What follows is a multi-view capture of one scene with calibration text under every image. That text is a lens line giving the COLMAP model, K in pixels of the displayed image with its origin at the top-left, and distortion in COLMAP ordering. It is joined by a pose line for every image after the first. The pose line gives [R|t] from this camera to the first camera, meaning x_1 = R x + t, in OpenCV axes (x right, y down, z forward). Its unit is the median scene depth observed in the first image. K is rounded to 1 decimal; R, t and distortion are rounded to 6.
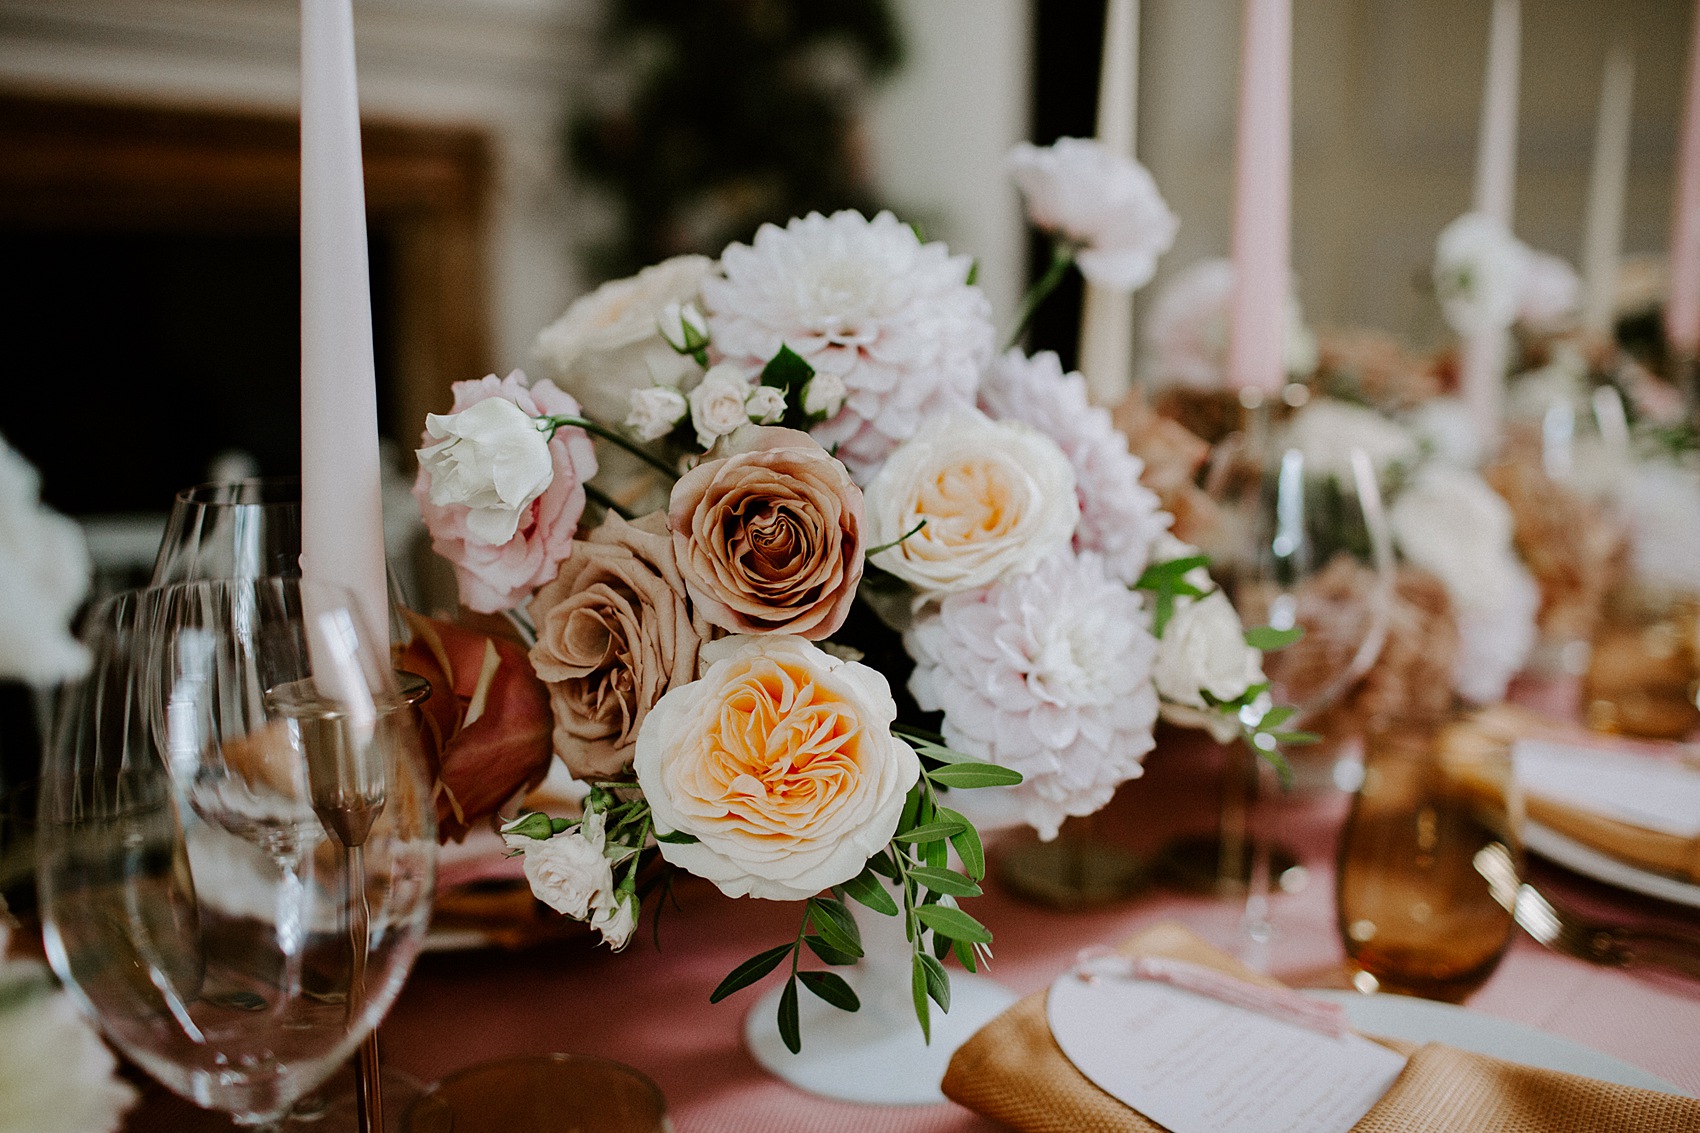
lens RADIAL K [[1655.4, 0, 849.4], [0, 1655.4, 566.2], [0, 0, 1]] dist [-0.063334, 0.000000]
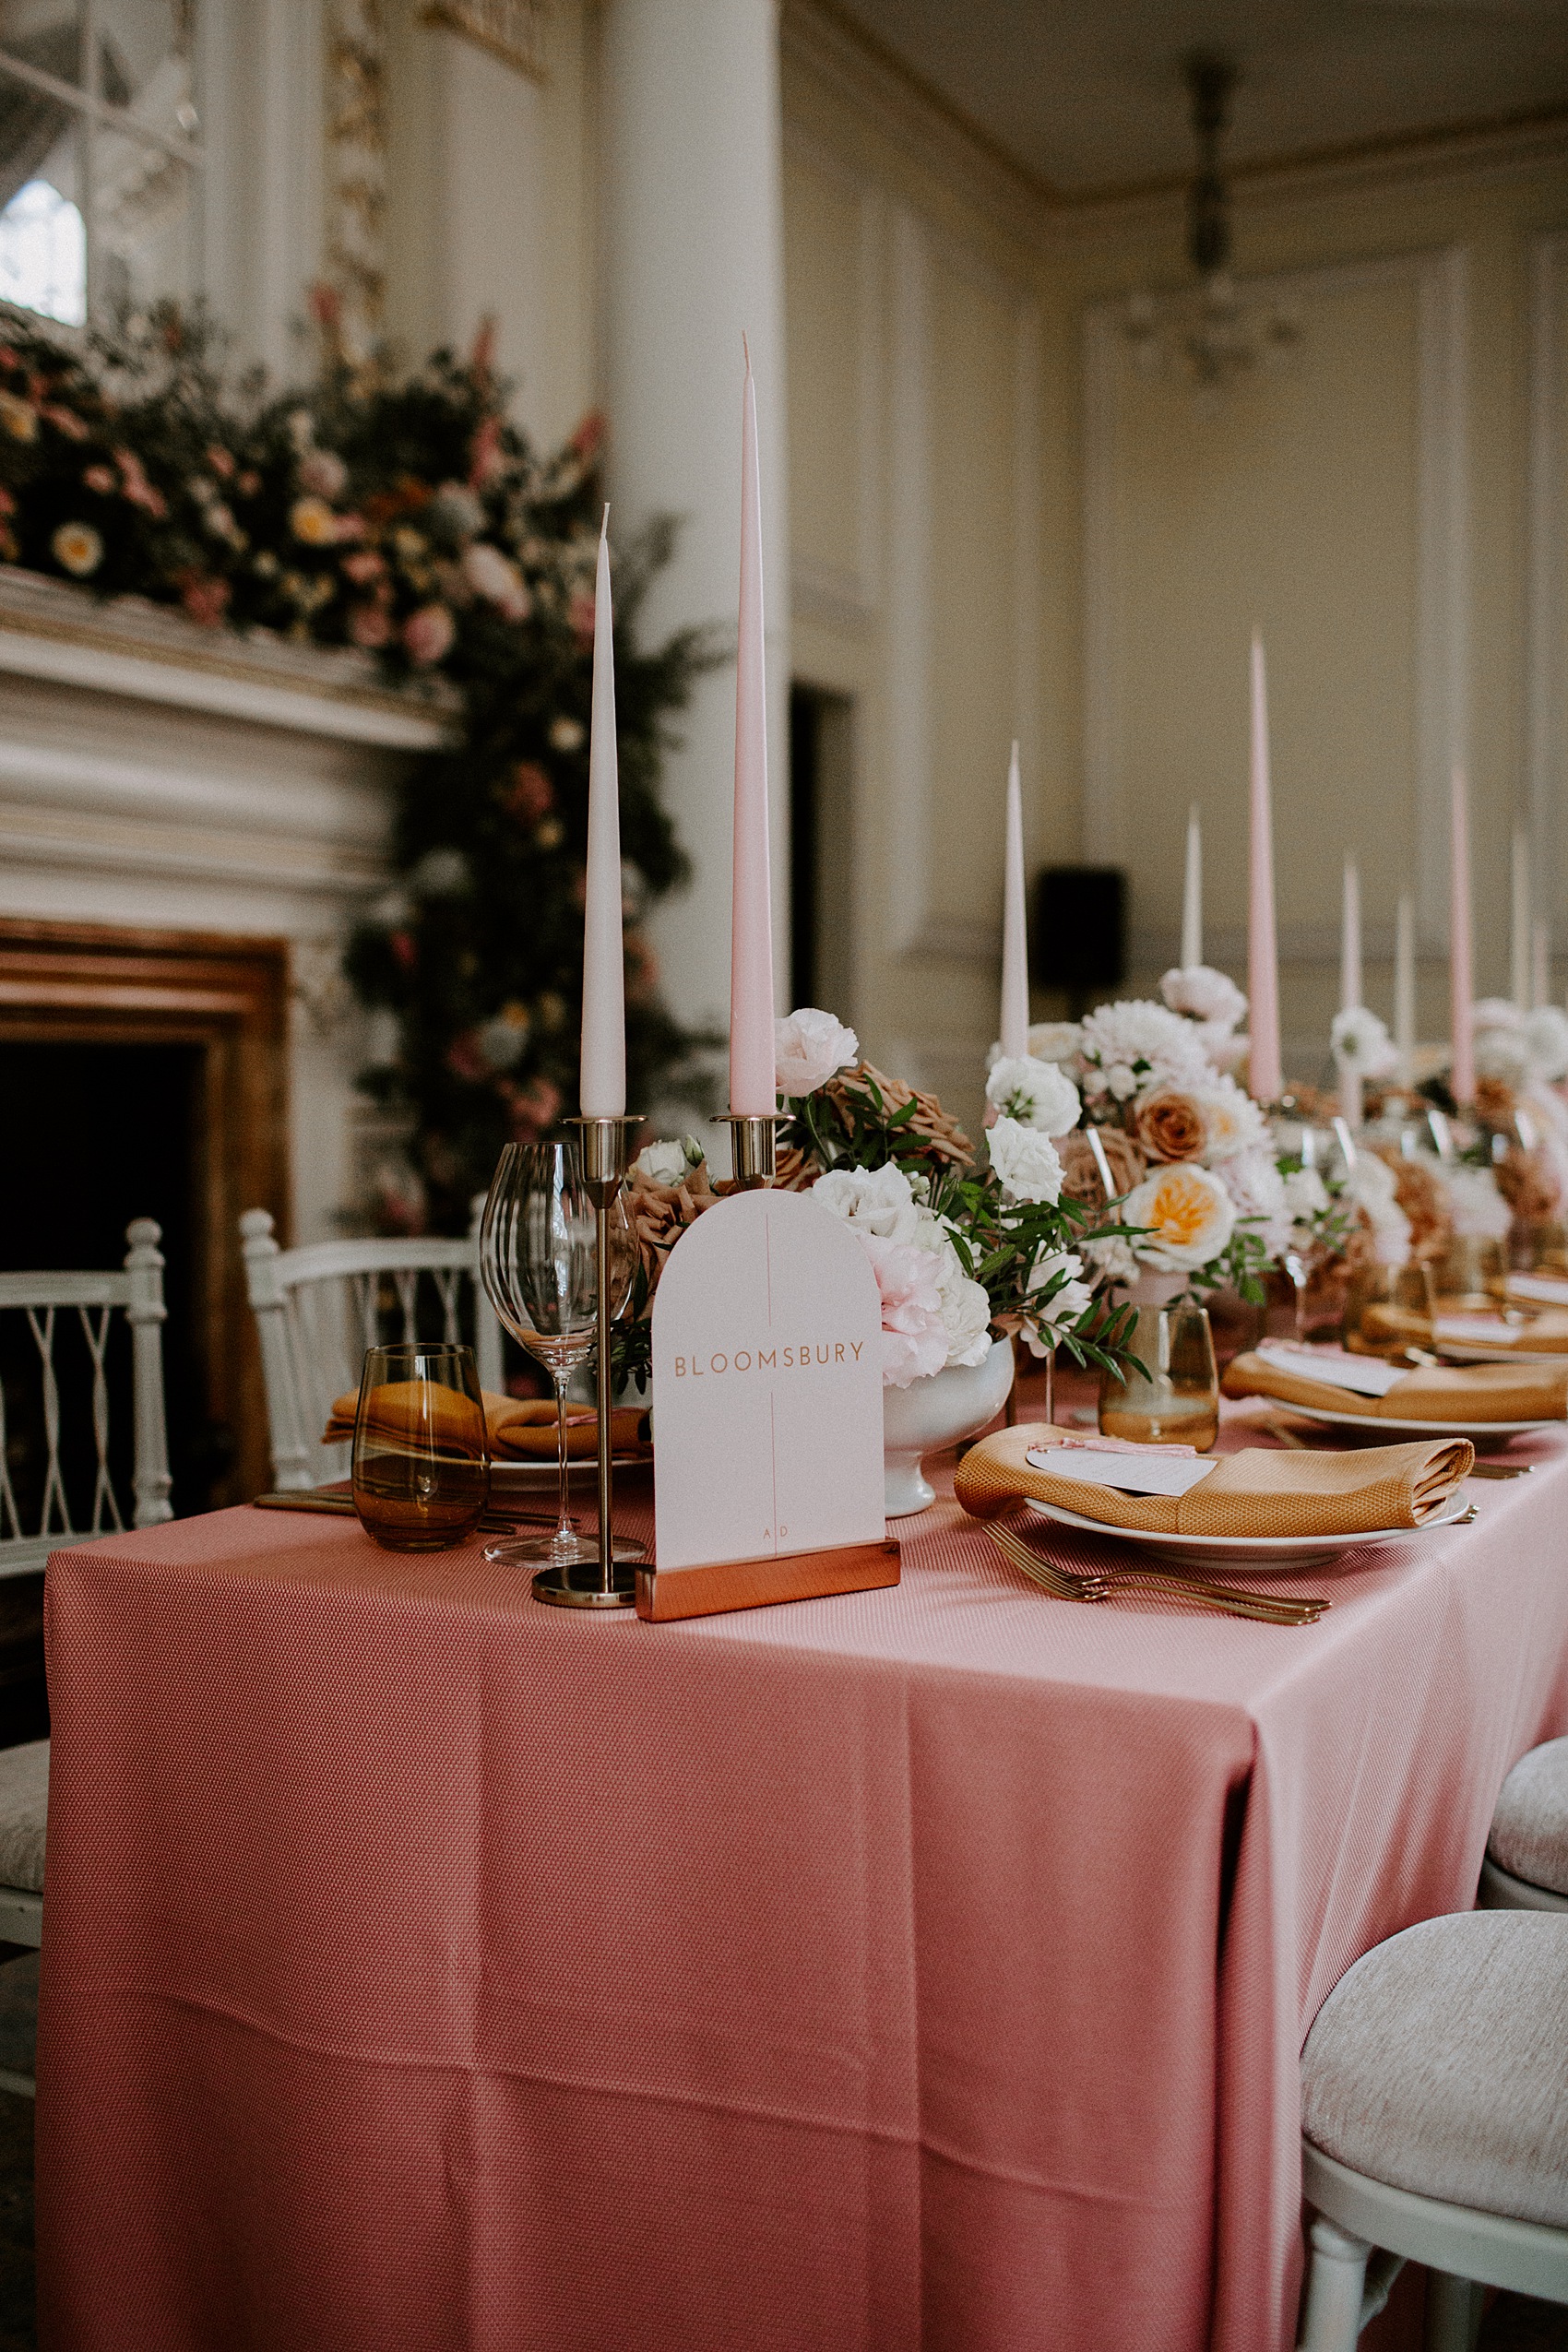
lens RADIAL K [[2290.3, 0, 784.4], [0, 2290.3, 1175.7], [0, 0, 1]] dist [-0.063334, 0.000000]
pose [[0.979967, -0.027525, 0.197251, -0.560023], [0.056834, 0.987870, -0.144510, 0.224932], [-0.190880, 0.152826, 0.969644, -0.957662]]
